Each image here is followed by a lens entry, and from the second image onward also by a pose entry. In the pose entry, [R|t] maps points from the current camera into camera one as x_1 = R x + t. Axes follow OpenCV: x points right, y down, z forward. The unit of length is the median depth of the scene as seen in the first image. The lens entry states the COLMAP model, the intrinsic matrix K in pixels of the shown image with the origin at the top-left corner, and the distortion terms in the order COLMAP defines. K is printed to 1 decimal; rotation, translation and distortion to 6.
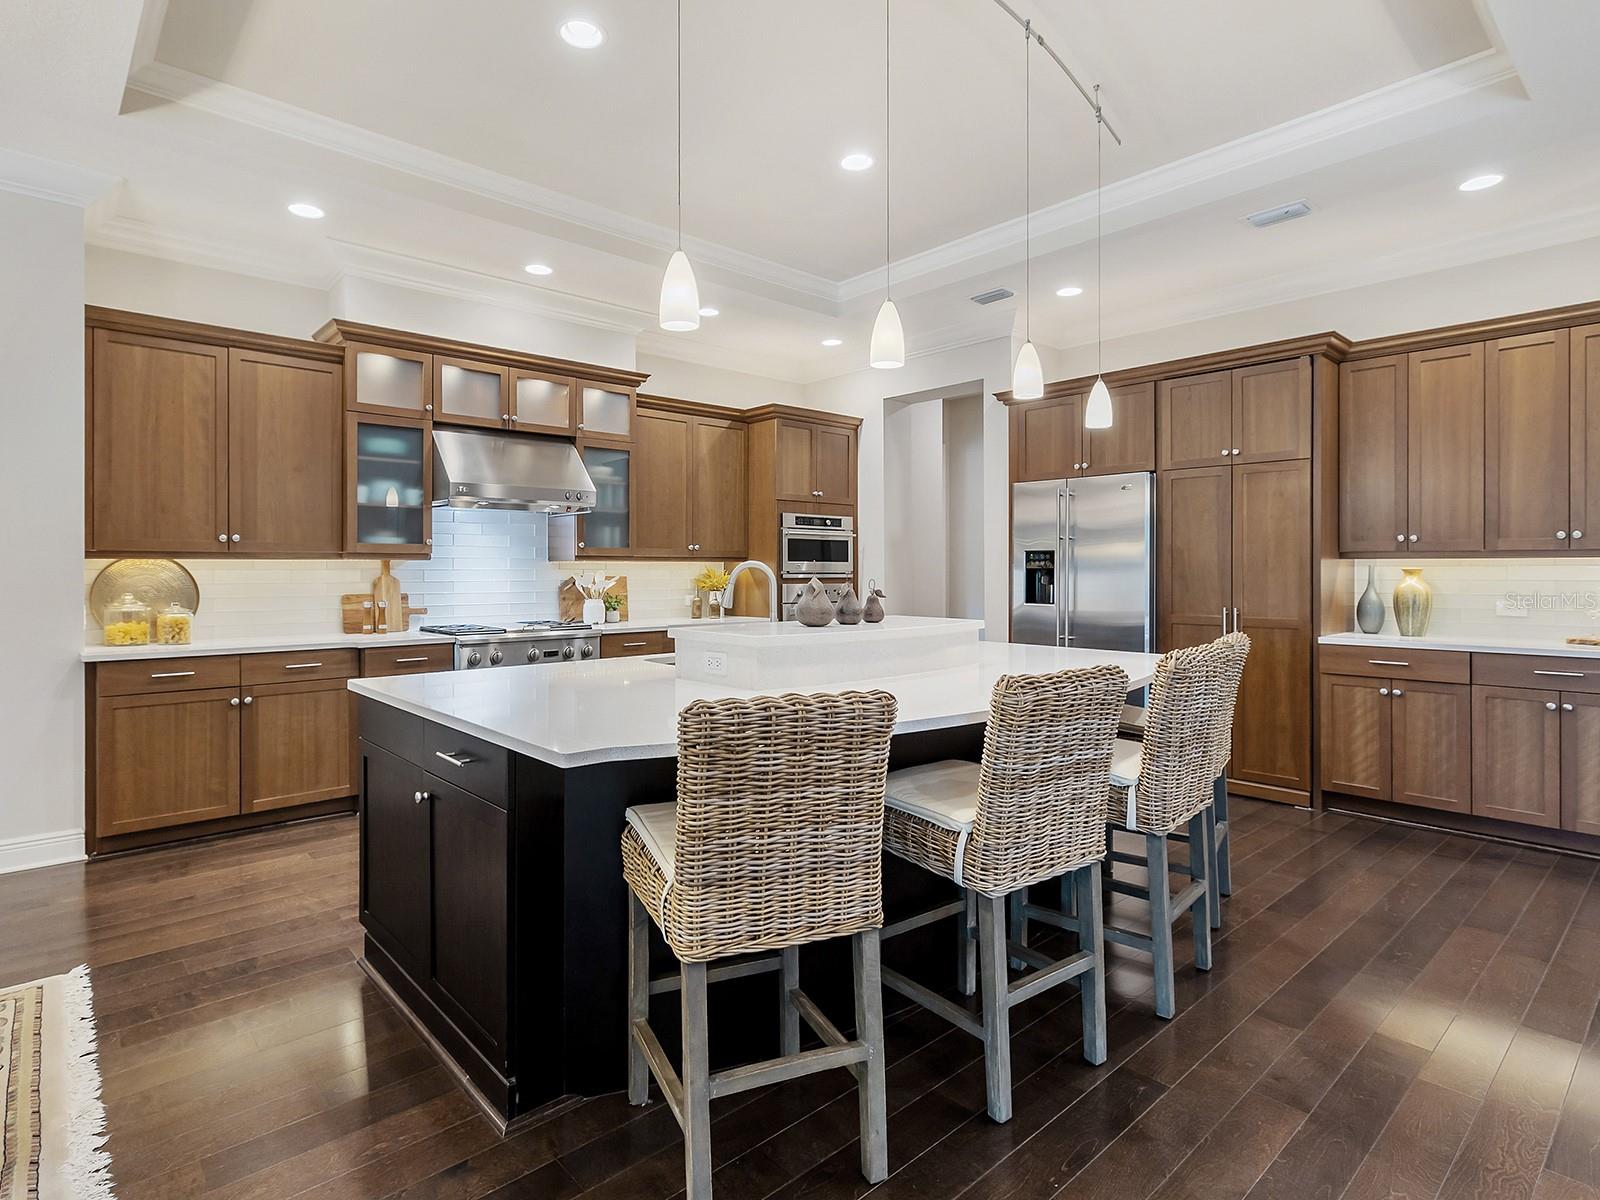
lens RADIAL K [[825.1, 0, 744.5], [0, 825.1, 565.4], [0, 0, 1]] dist [0.001817, -0.000047]
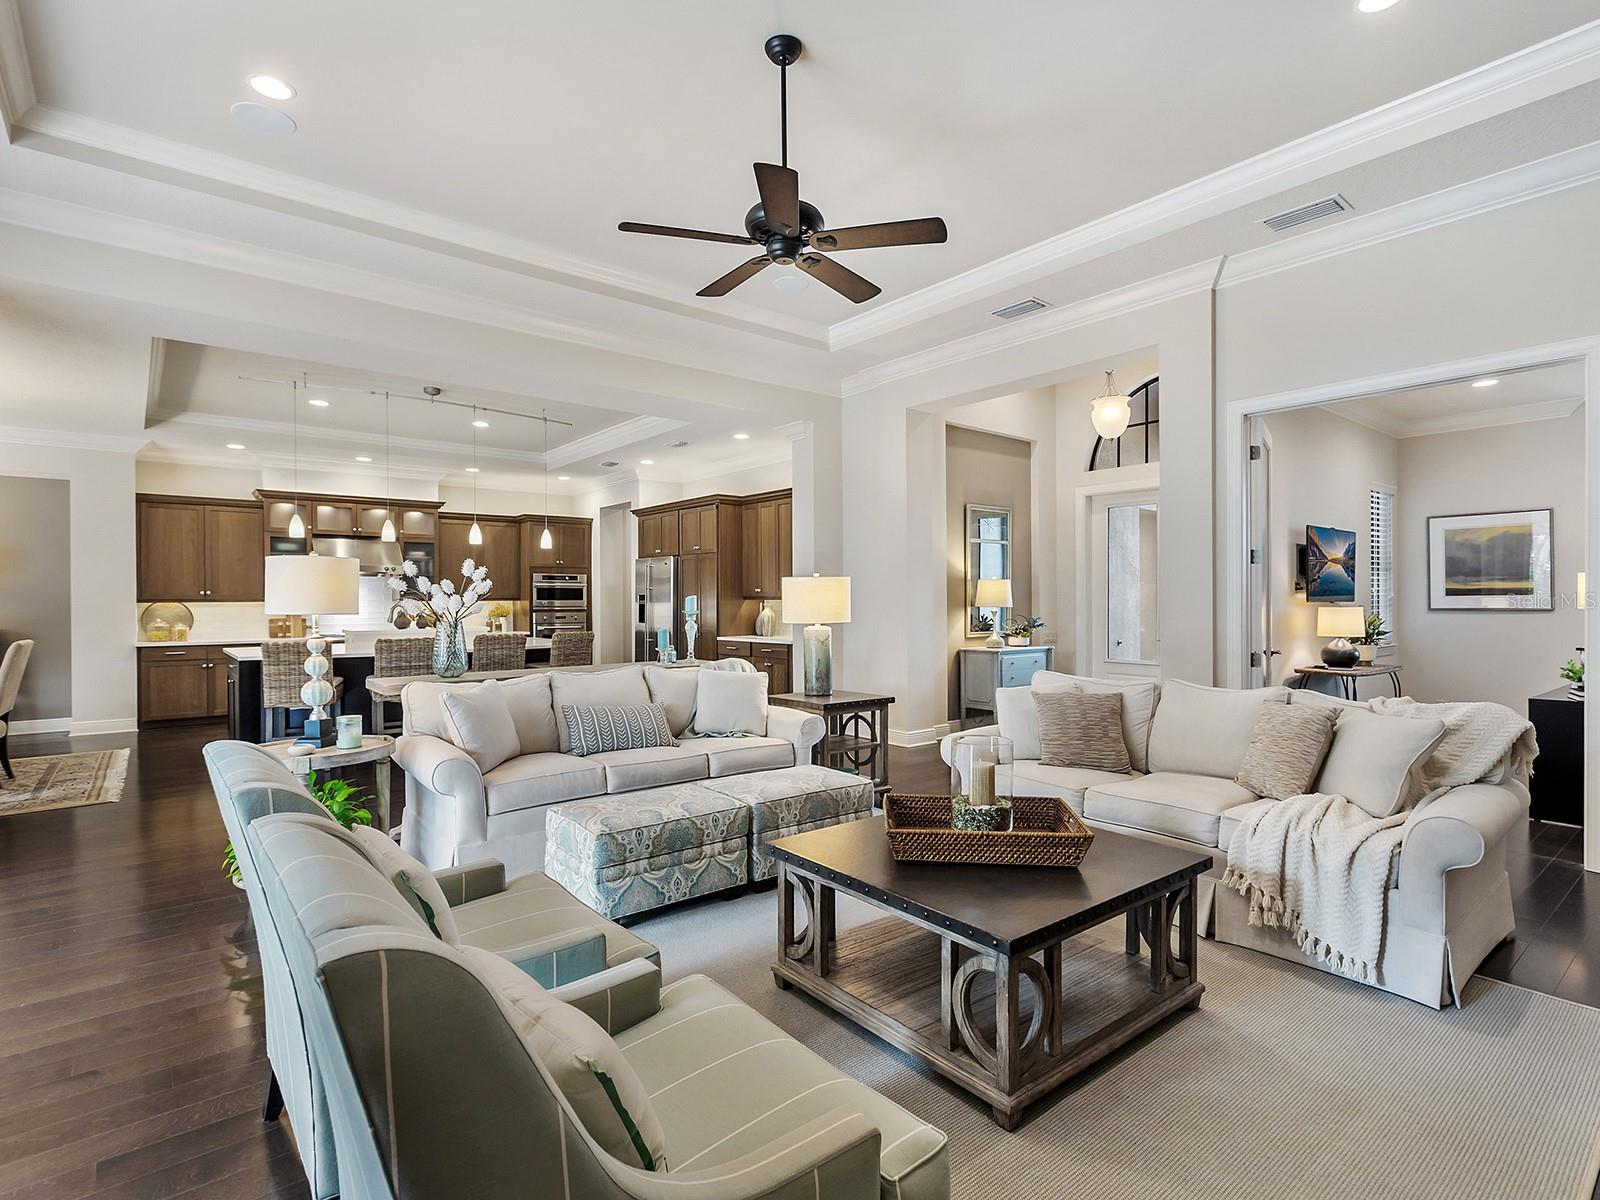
lens RADIAL K [[788.3, 0, 817.4], [0, 788.3, 602.0], [0, 0, 1]] dist [0.002782, 0.000342]
pose [[0.999898, -0.005585, -0.013124, 0.896707], [0.005674, 0.999961, 0.006776, -0.012218], [0.013086, -0.006850, 0.999891, -0.937170]]
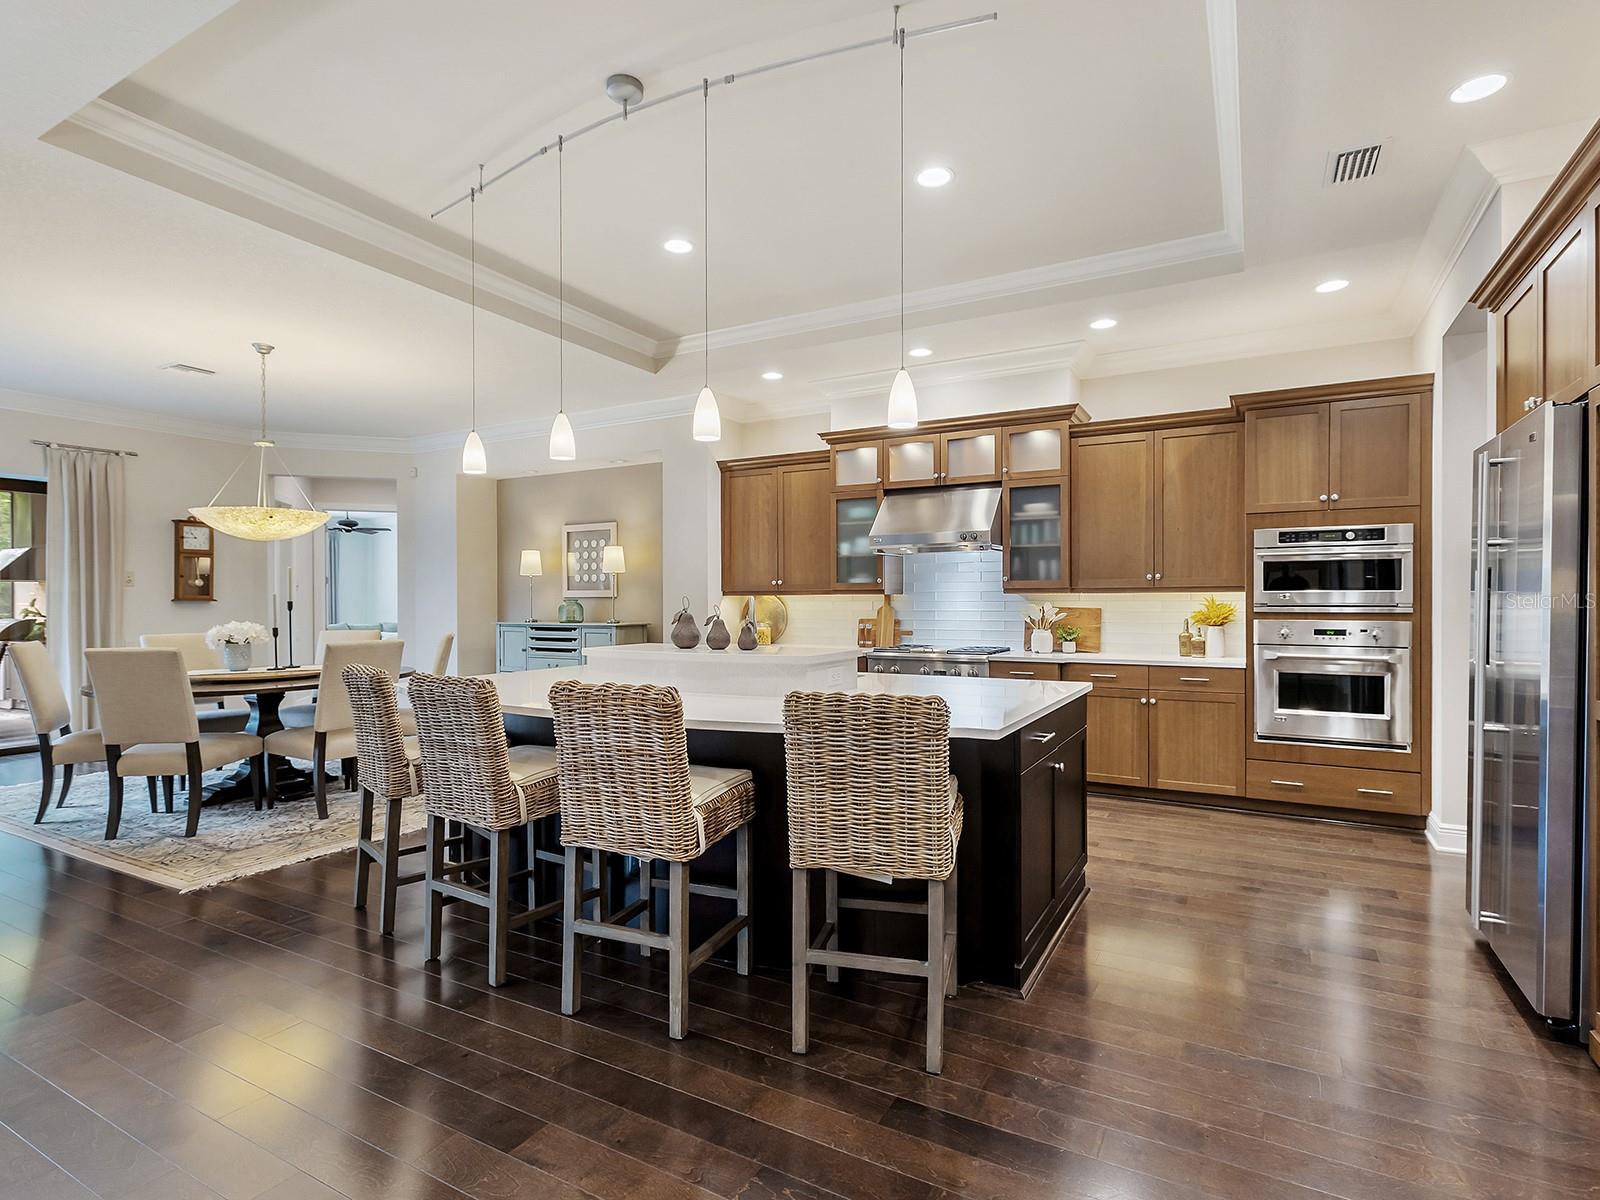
lens RADIAL K [[815.0, 0, 808.2], [0, 815.0, 607.0], [0, 0, 1]] dist [0.001352, 0.000411]
pose [[0.352179, 0.005525, -0.935916, 0.809281], [0.004286, 0.999963, 0.007516, 0.003702], [0.935923, -0.006658, 0.352142, 0.418262]]
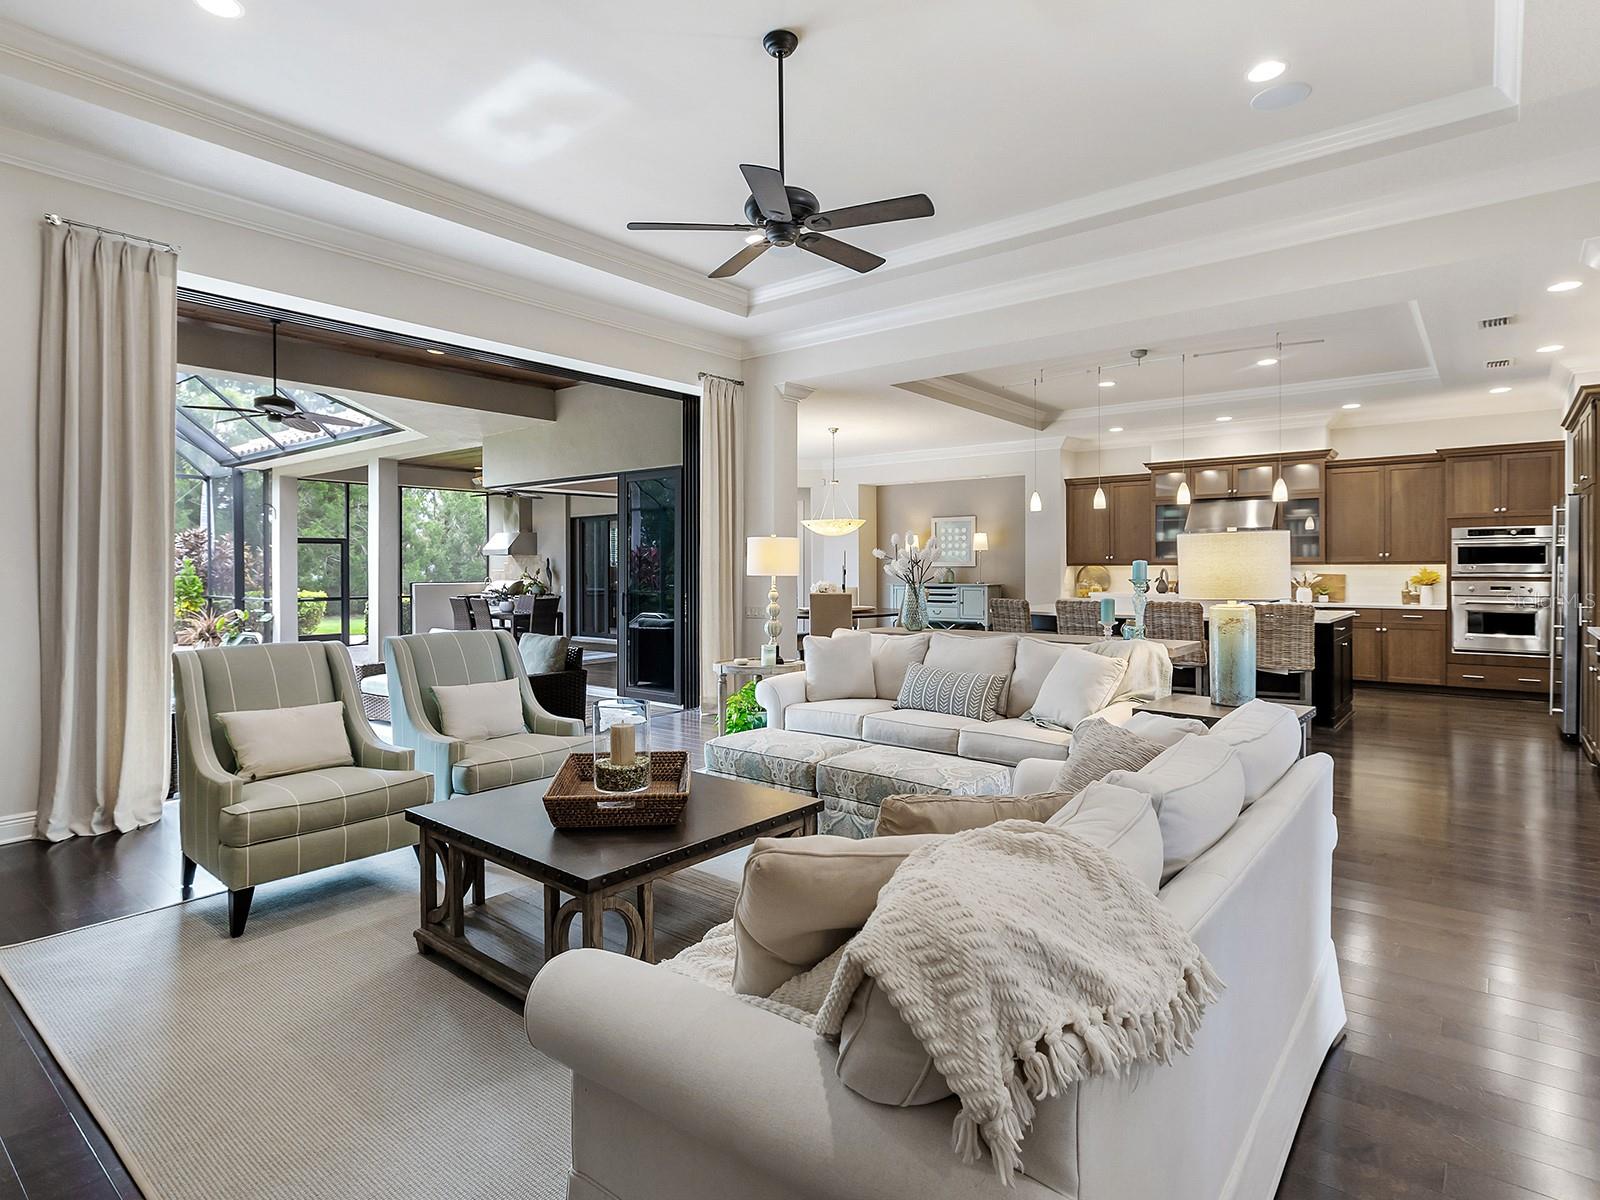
lens RADIAL K [[856.5, 0, 772.2], [0, 856.5, 568.7], [0, 0, 1]] dist [0.000096, -0.000348]
pose [[0.156962, 0.001573, -0.987603, 1.612143], [0.006258, 0.999977, 0.002587, -0.010362], [0.987585, -0.006586, 0.156948, -0.402563]]
